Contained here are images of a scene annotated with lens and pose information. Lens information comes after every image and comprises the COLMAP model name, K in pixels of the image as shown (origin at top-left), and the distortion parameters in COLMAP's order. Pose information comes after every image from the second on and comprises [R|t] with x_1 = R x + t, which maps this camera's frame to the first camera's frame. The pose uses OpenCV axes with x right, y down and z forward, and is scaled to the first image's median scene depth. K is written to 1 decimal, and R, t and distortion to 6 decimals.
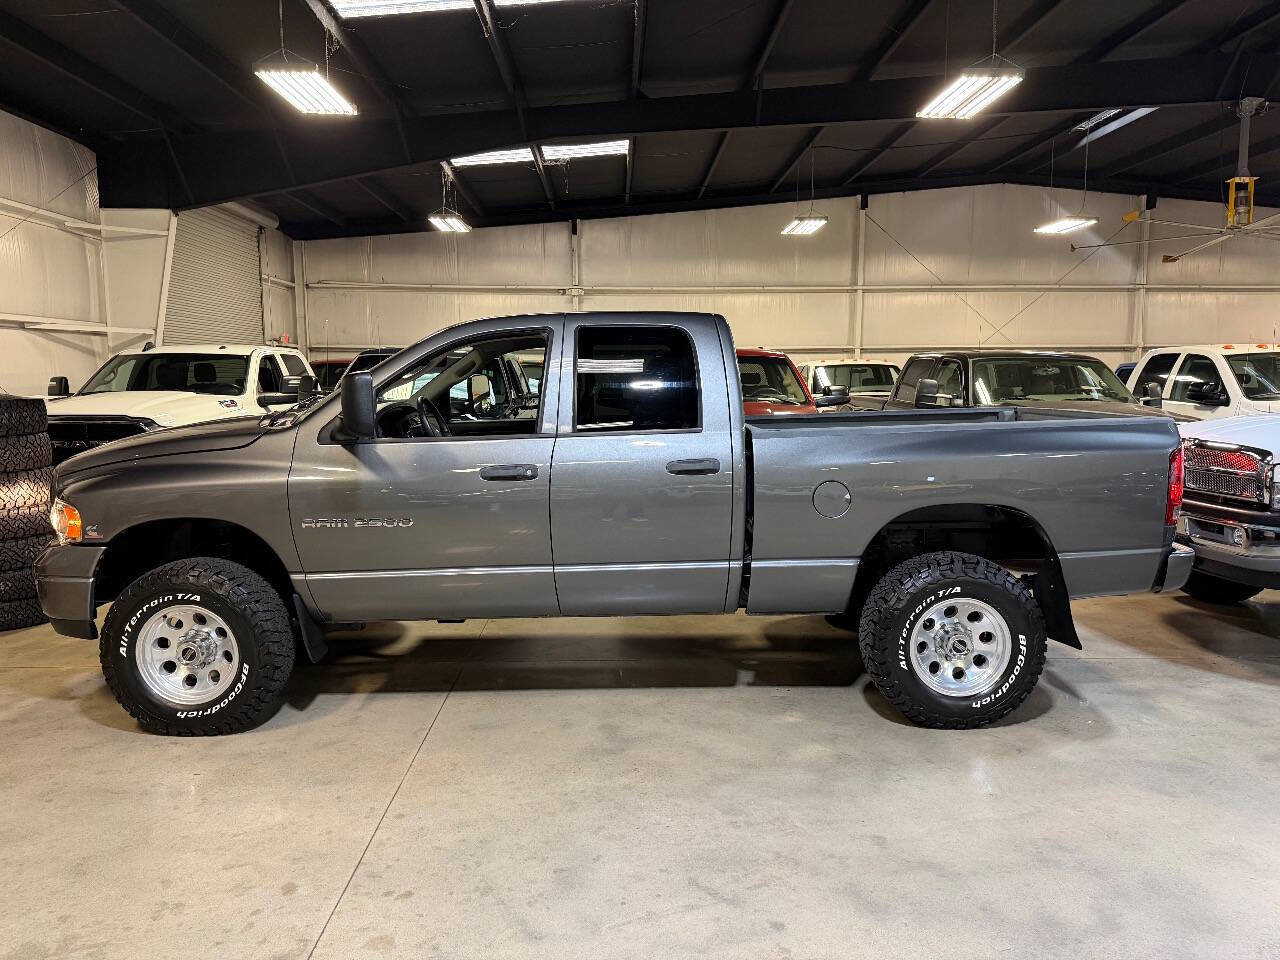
lens RADIAL K [[899.0, 0, 640.0], [0, 899.0, 480.0], [0, 0, 1]] dist [0.090547, -0.141580]
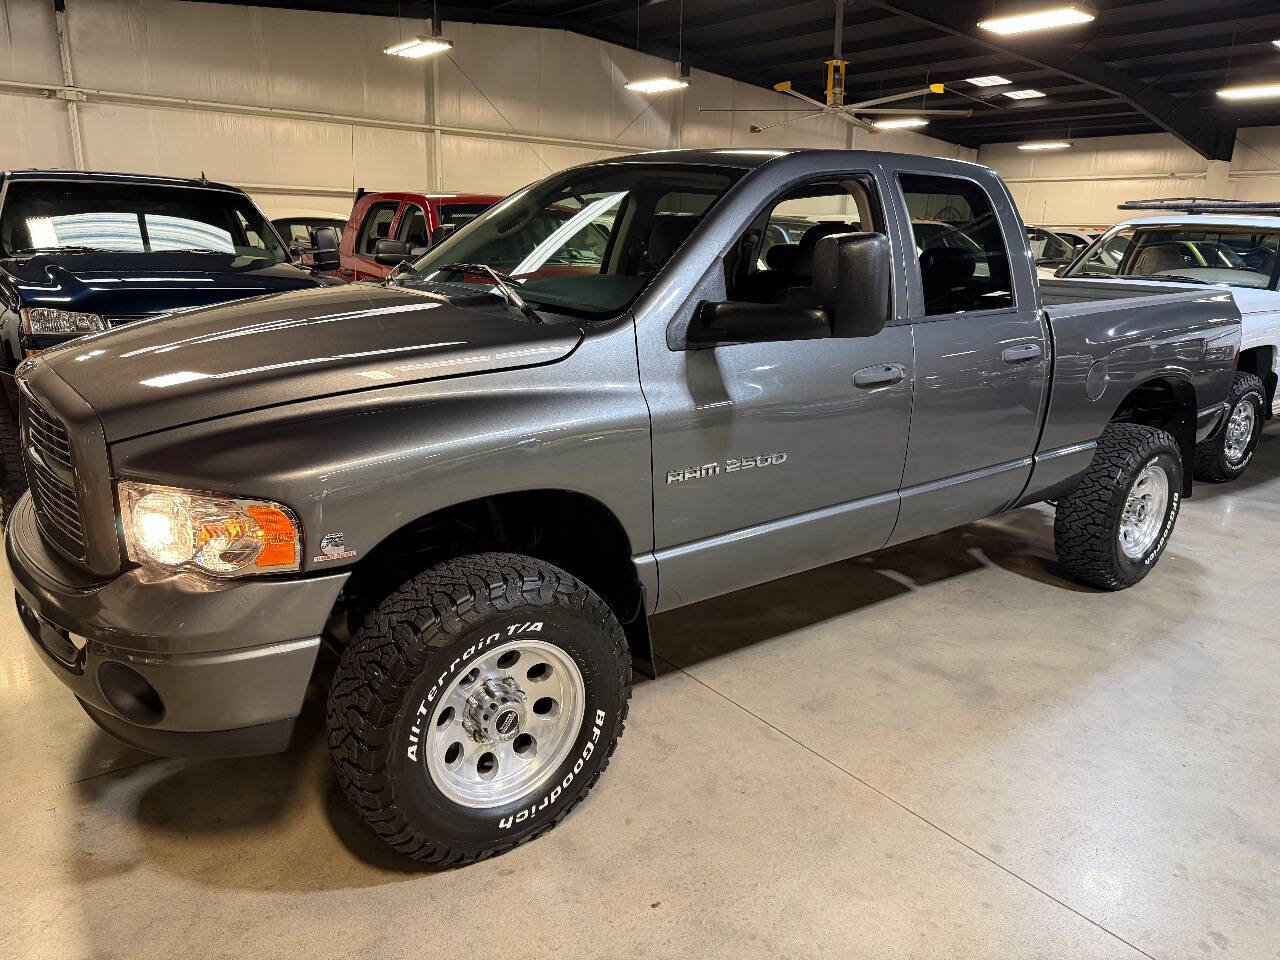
lens RADIAL K [[916.5, 0, 640.0], [0, 916.5, 480.0], [0, 0, 1]] dist [0.002140, -0.003620]
pose [[0.804030, -0.128125, 0.580621, -0.702152], [0.035709, 0.985150, 0.167943, -0.052993], [-0.593516, -0.114297, 0.796665, 0.470216]]
